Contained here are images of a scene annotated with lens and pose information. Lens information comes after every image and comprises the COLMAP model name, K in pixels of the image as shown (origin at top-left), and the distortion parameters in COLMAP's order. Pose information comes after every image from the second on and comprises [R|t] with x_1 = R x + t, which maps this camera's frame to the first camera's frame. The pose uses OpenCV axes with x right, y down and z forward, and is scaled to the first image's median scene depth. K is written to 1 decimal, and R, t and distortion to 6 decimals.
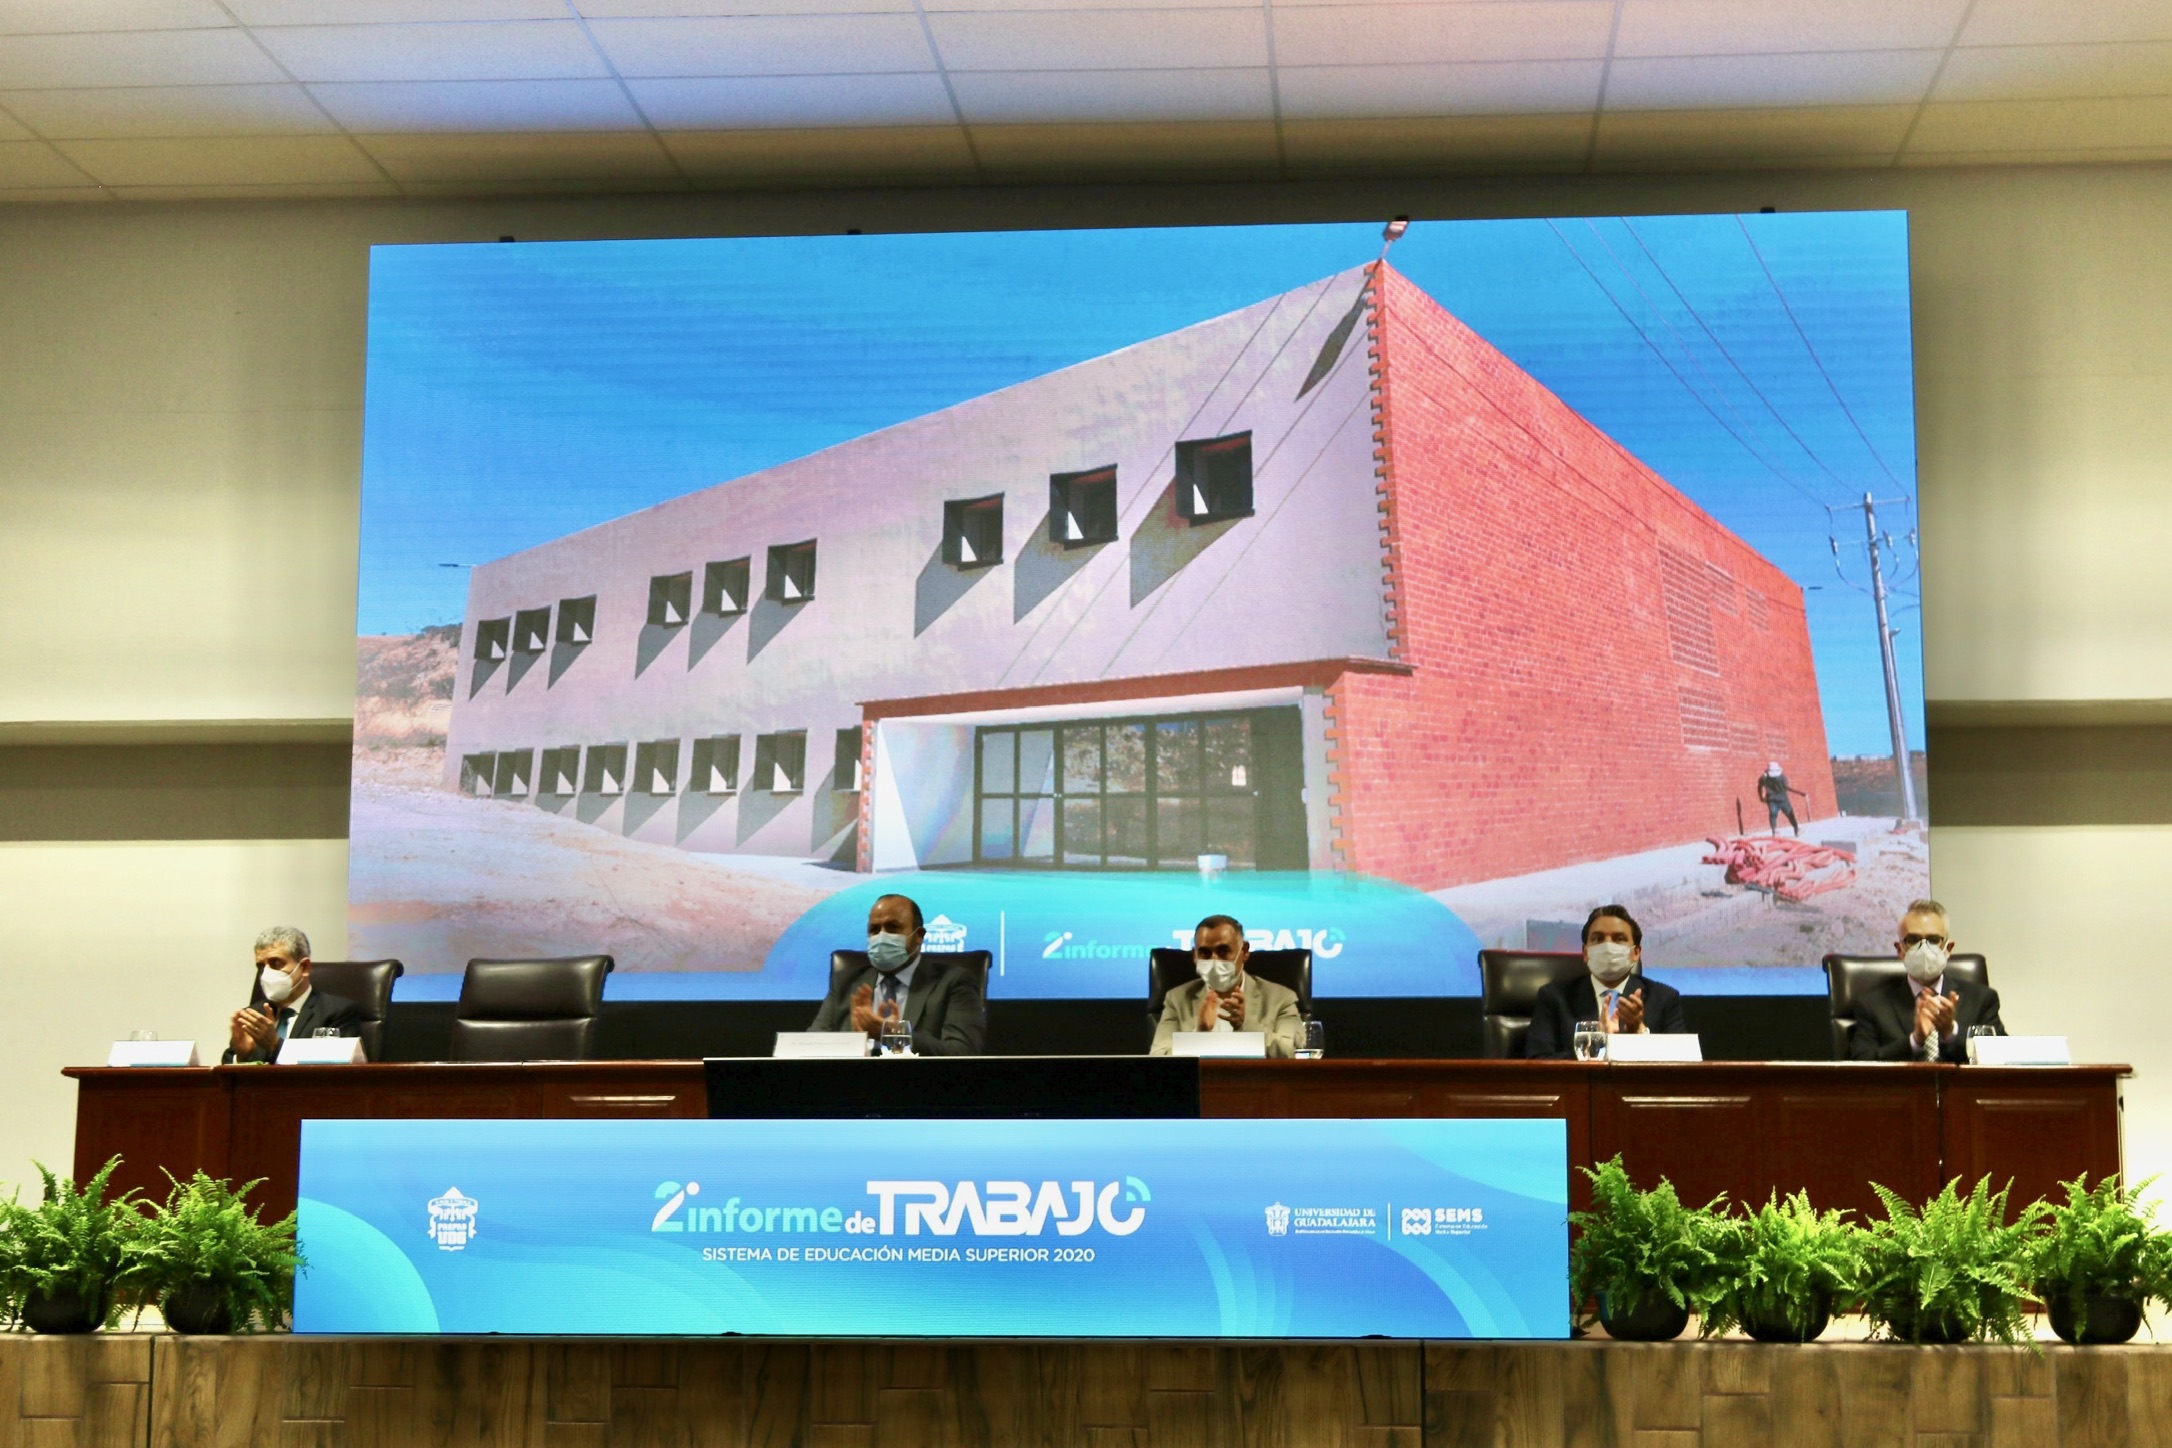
lens RADIAL K [[3255.1, 0, 1086.0], [0, 3255.1, 724.0], [0, 0, 1]] dist [0.016697, -0.080102]
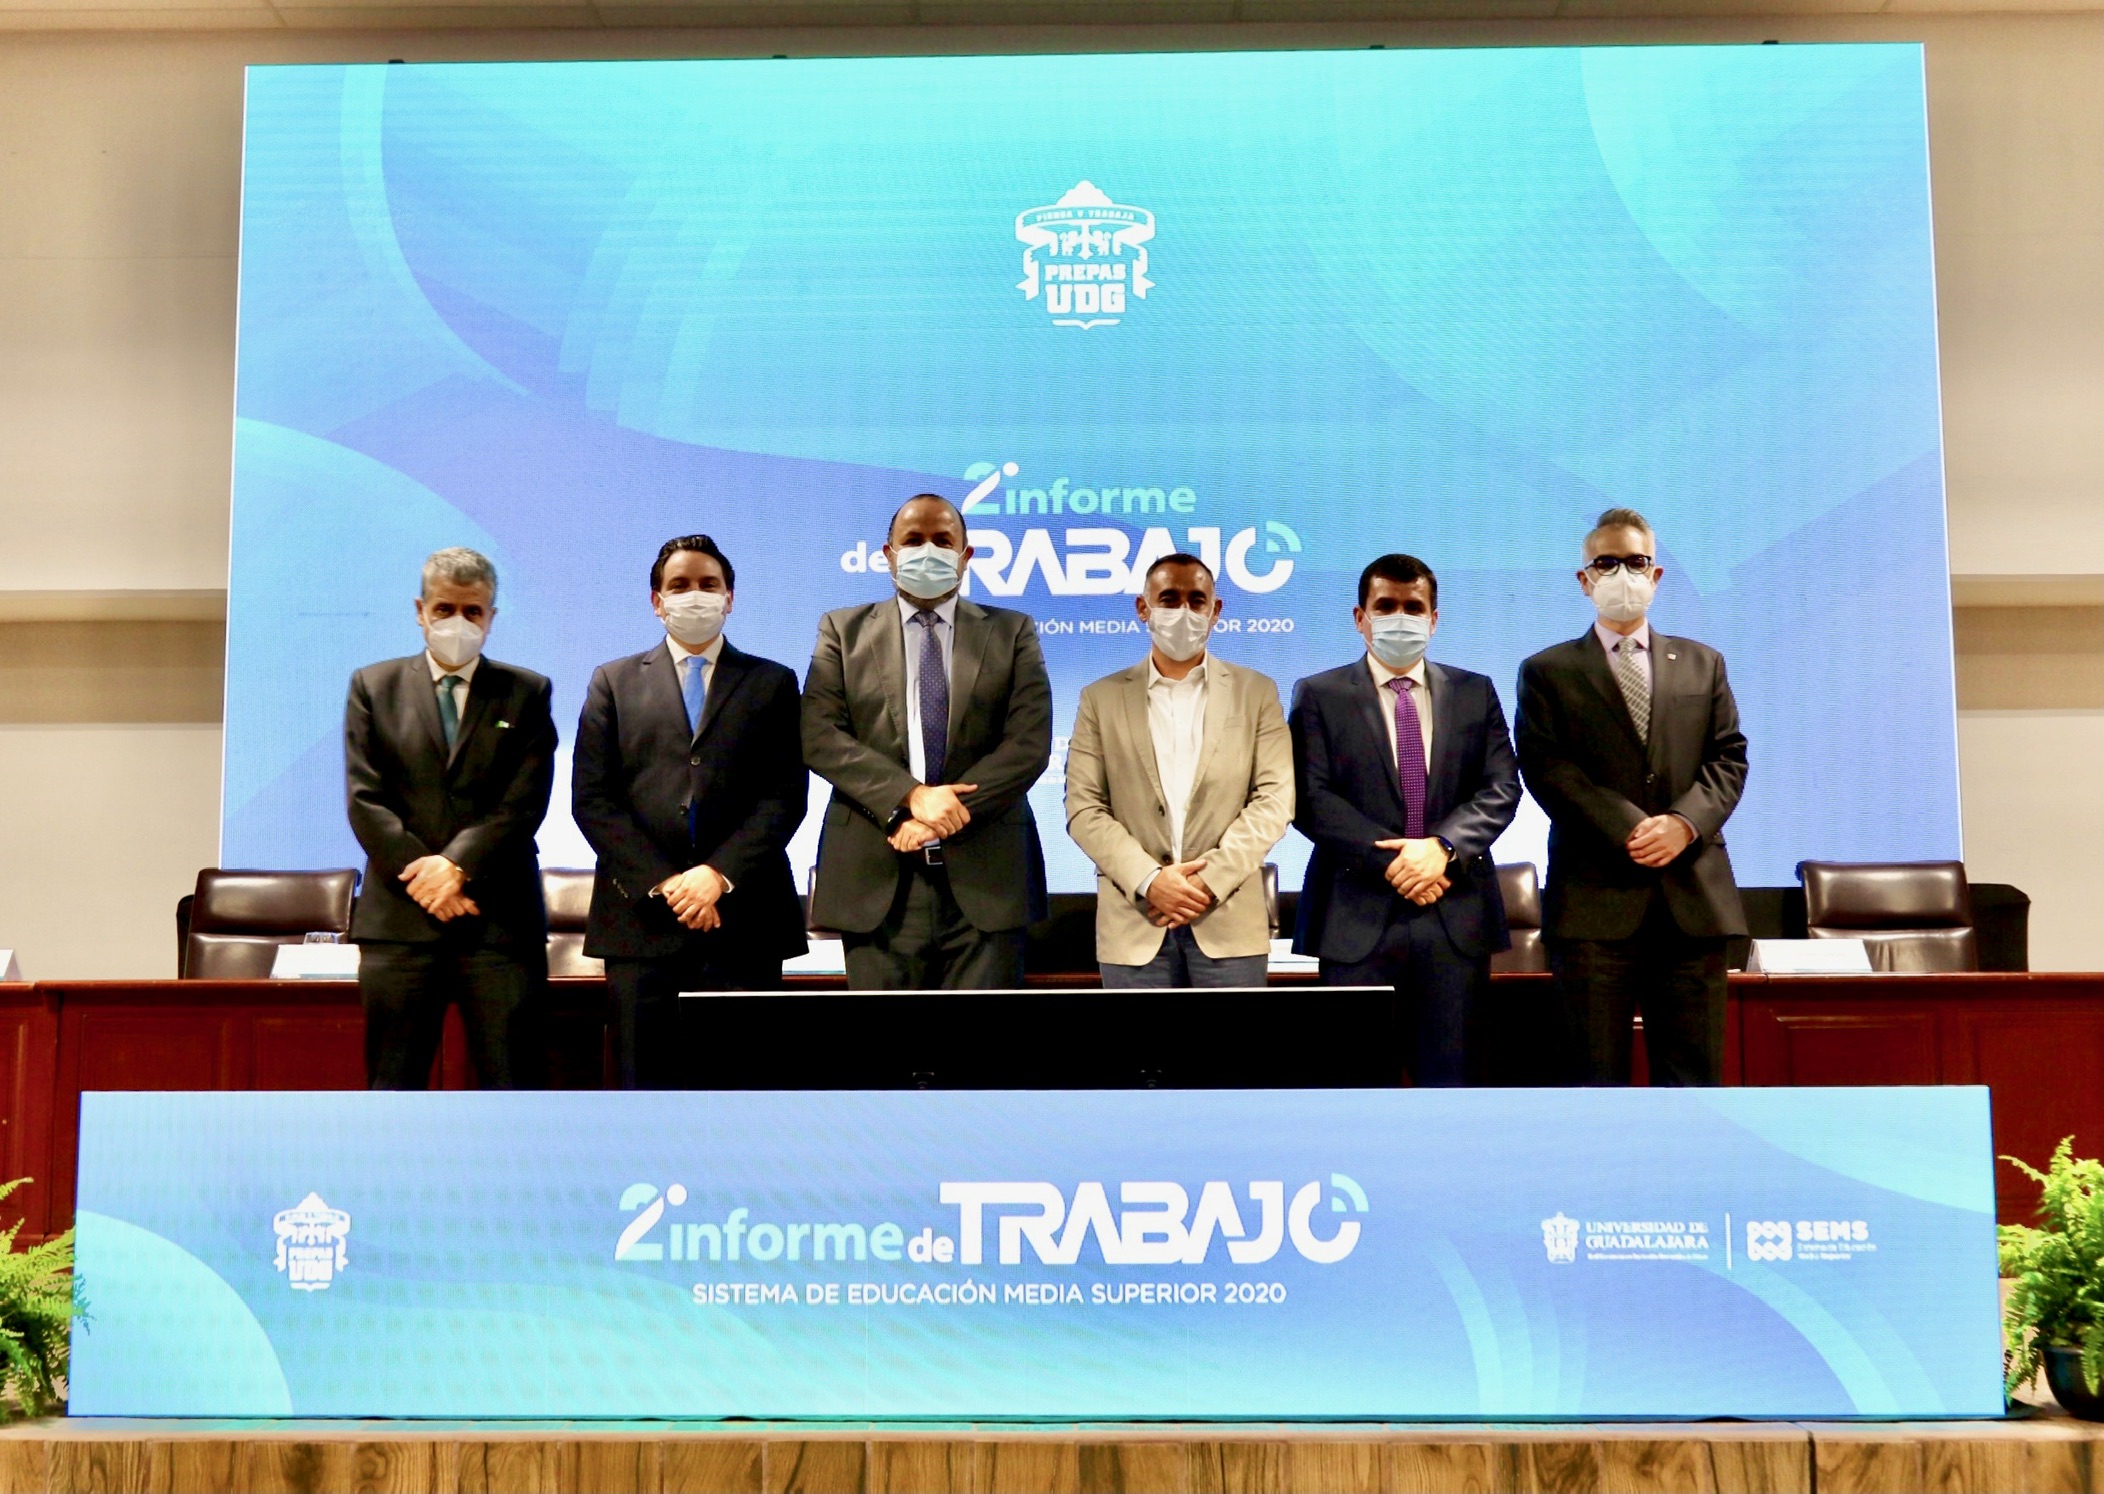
lens RADIAL K [[2656.0, 0, 1052.0], [0, 2656.0, 747.0], [0, 0, 1]] dist [-0.022390, -0.004072]
pose [[0.997936, 0.001805, 0.064197, -0.079896], [-0.003958, 0.999433, 0.033428, 0.033114], [-0.064100, -0.033613, 0.997377, 0.461899]]
